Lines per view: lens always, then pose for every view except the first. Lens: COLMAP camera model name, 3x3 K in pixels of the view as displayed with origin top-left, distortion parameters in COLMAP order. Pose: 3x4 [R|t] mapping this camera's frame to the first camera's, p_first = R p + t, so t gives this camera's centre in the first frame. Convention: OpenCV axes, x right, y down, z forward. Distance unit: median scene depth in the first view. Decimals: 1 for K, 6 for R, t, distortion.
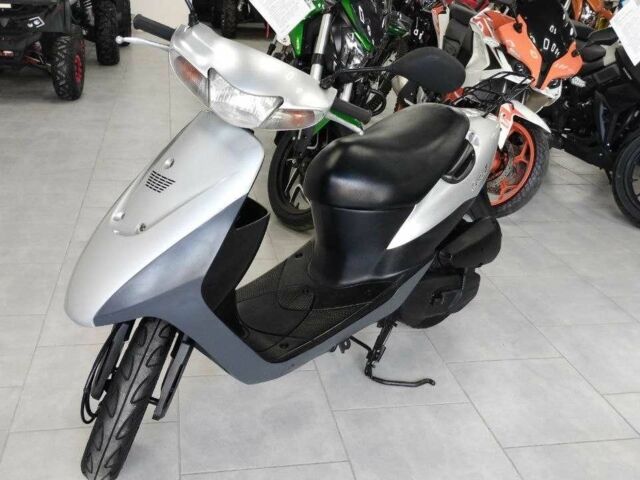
lens RADIAL K [[708.5, 0, 320.0], [0, 708.5, 240.0], [0, 0, 1]] dist [0.032247, 0.014741]
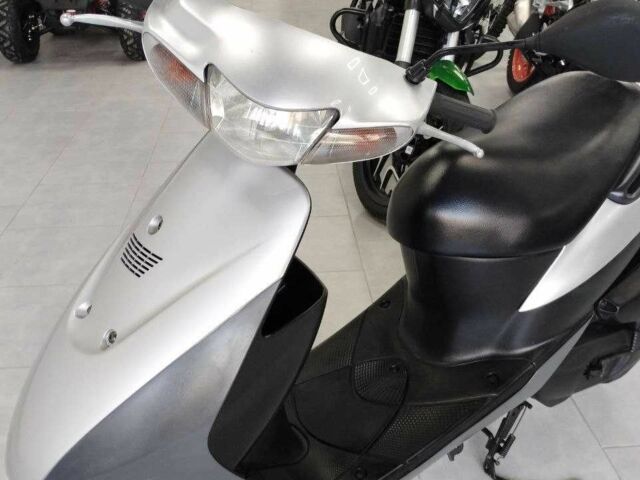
lens RADIAL K [[708.5, 0, 320.0], [0, 708.5, 240.0], [0, 0, 1]] dist [0.032247, 0.014741]
pose [[0.989117, -0.014727, -0.146392, 0.010841], [0.027549, 0.995919, 0.085945, -0.115666], [0.144529, -0.089043, 0.985486, 0.345765]]
